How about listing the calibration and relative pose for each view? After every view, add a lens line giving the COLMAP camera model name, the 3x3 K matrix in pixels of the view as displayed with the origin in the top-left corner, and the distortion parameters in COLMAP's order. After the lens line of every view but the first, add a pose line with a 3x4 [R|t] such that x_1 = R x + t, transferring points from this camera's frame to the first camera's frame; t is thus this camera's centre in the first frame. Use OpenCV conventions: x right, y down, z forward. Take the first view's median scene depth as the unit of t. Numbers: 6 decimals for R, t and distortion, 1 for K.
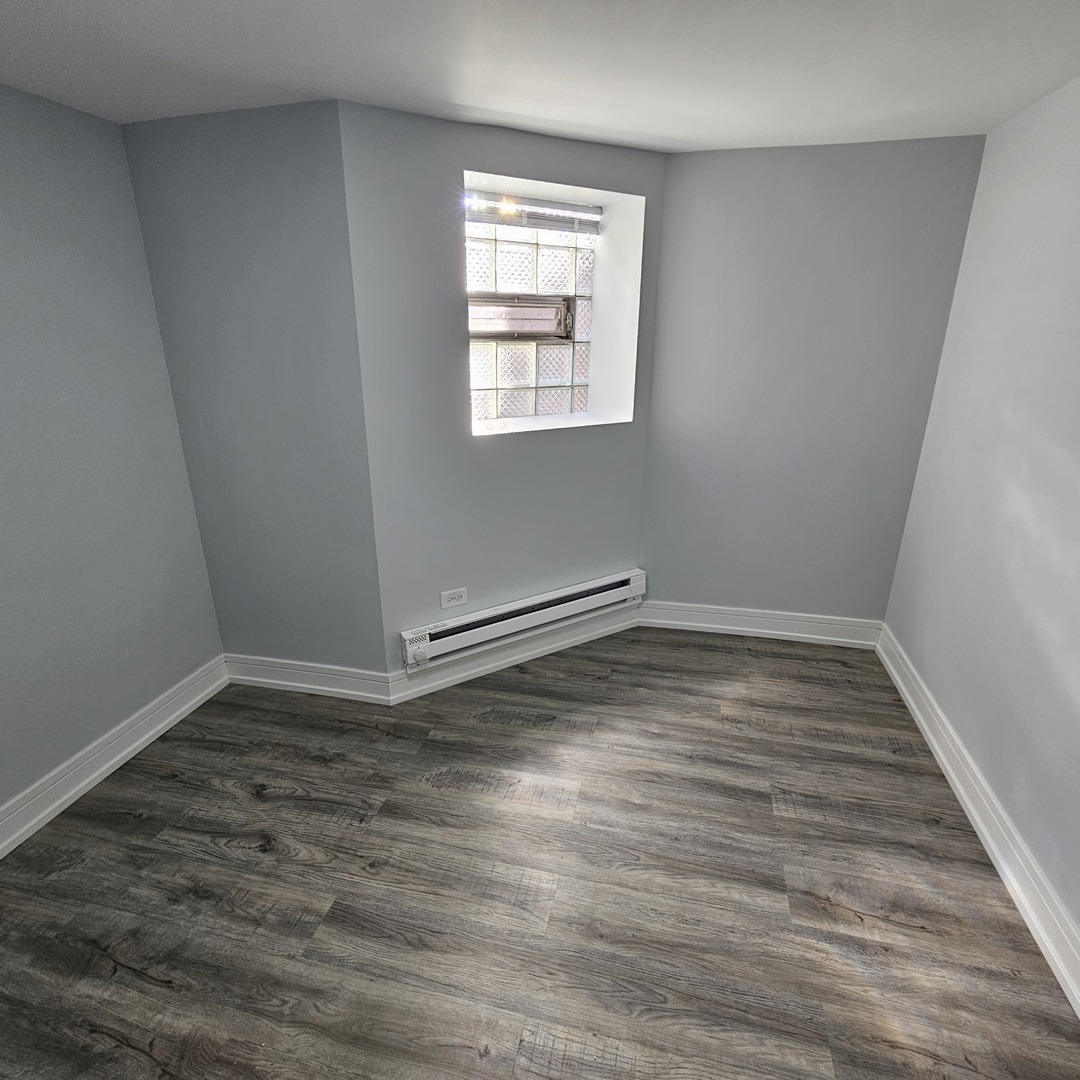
lens RADIAL K [[589.6, 0, 550.3], [0, 589.6, 537.3], [0, 0, 1]] dist [-0.006538, 0.001892]
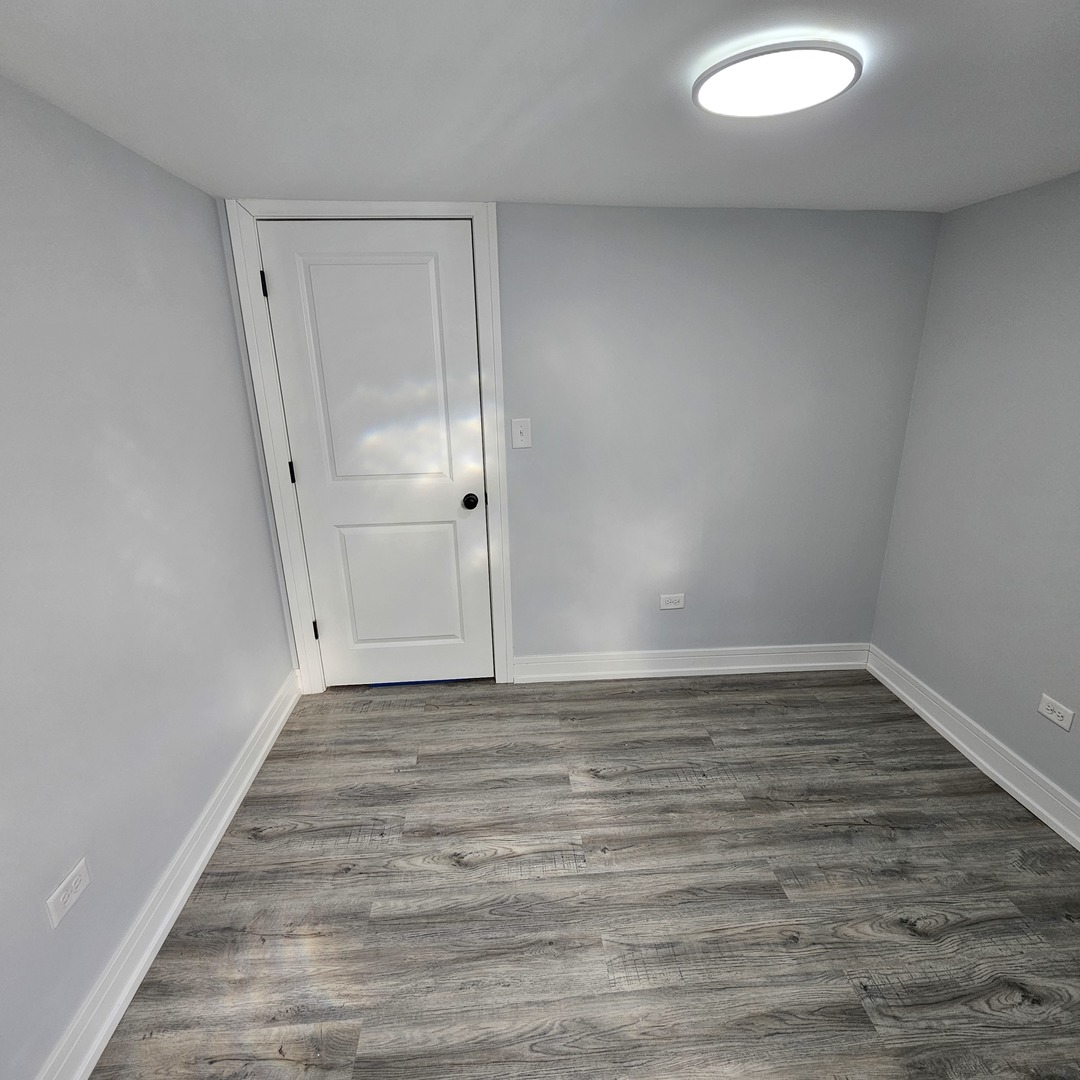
lens RADIAL K [[589.6, 0, 550.3], [0, 589.6, 537.3], [0, 0, 1]] dist [-0.006538, 0.001892]
pose [[-0.947580, 0.101834, -0.302856, 0.341985], [-0.100954, 0.803876, 0.586167, -0.563353], [0.303150, 0.586015, -0.751456, 1.383176]]
